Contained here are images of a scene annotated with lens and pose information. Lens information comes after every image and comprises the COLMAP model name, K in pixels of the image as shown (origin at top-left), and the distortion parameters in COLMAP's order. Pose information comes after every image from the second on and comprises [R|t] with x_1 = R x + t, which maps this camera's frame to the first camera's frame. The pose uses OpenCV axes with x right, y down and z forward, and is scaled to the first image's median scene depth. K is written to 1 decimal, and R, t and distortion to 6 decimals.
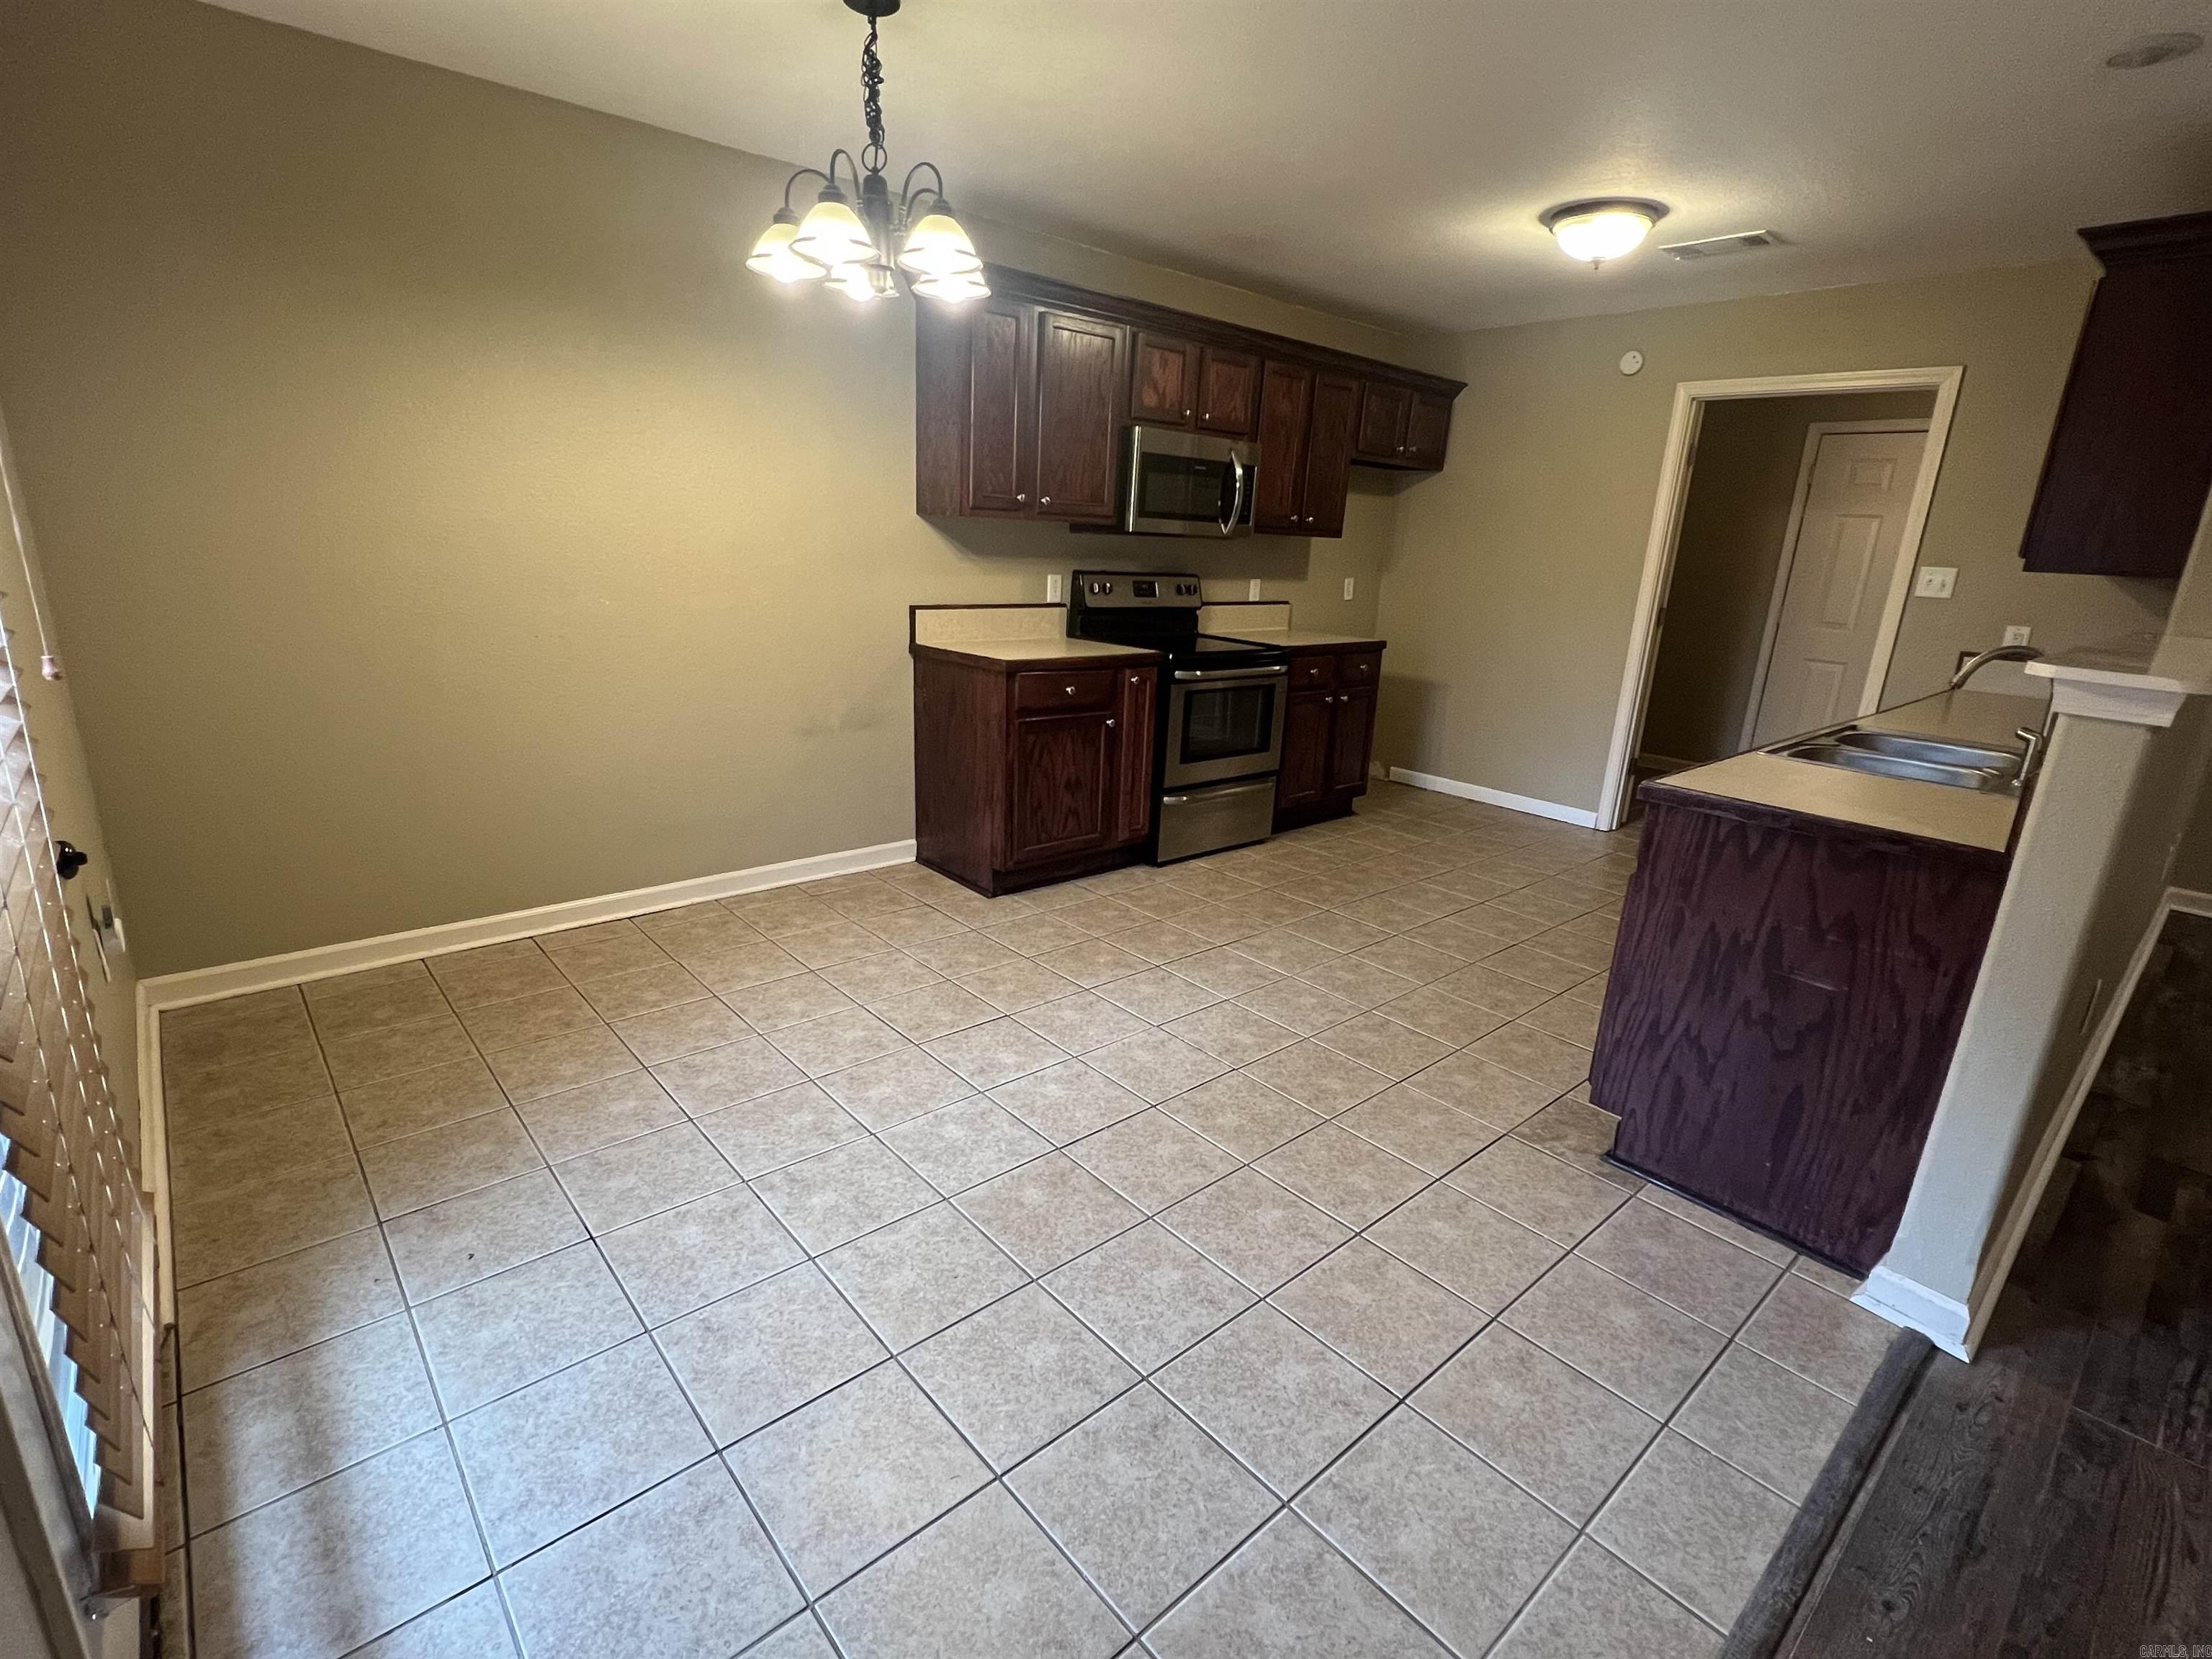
lens RADIAL K [[1047.9, 0, 1100.9], [0, 1047.9, 828.3], [0, 0, 1]] dist [-0.000303, -0.000192]
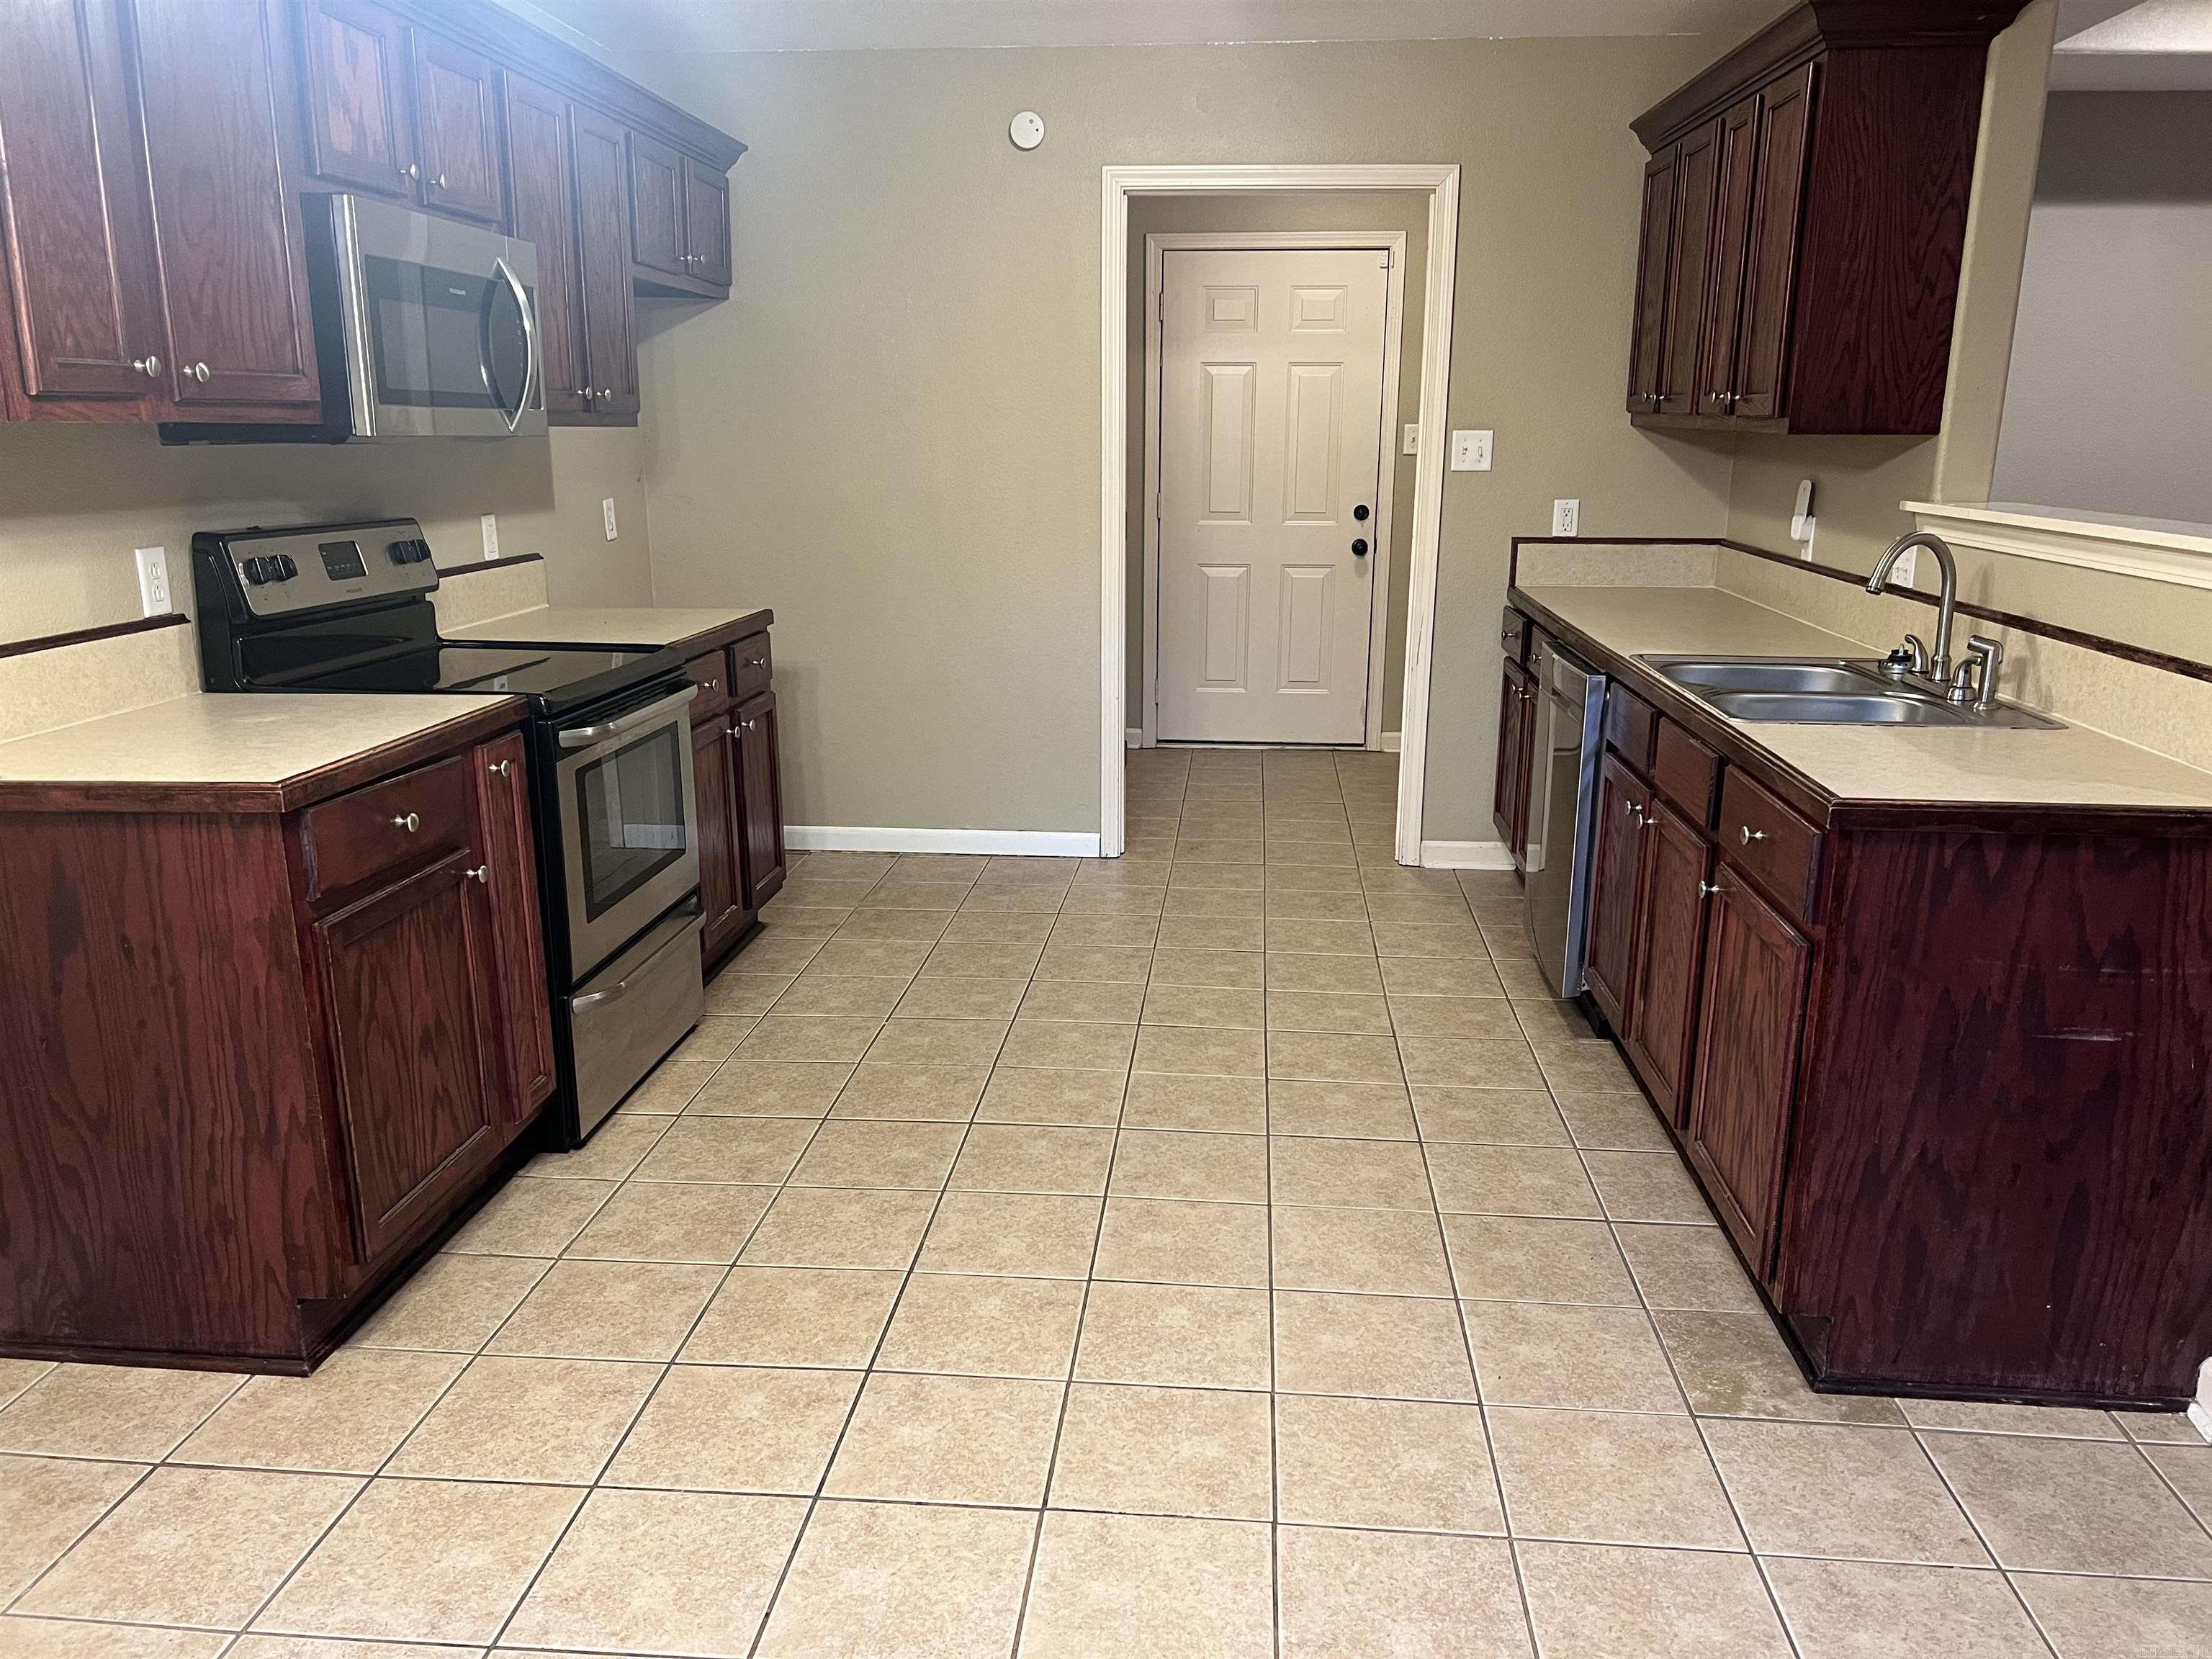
lens RADIAL K [[1656.4, 0, 1124.5], [0, 1656.4, 851.1], [0, 0, 1]] dist [0.049702, -0.057591]
pose [[0.717376, -0.215764, 0.662433, -0.259027], [0.220029, 0.972336, 0.078424, -0.106391], [-0.661028, 0.089495, 0.745005, 0.305144]]
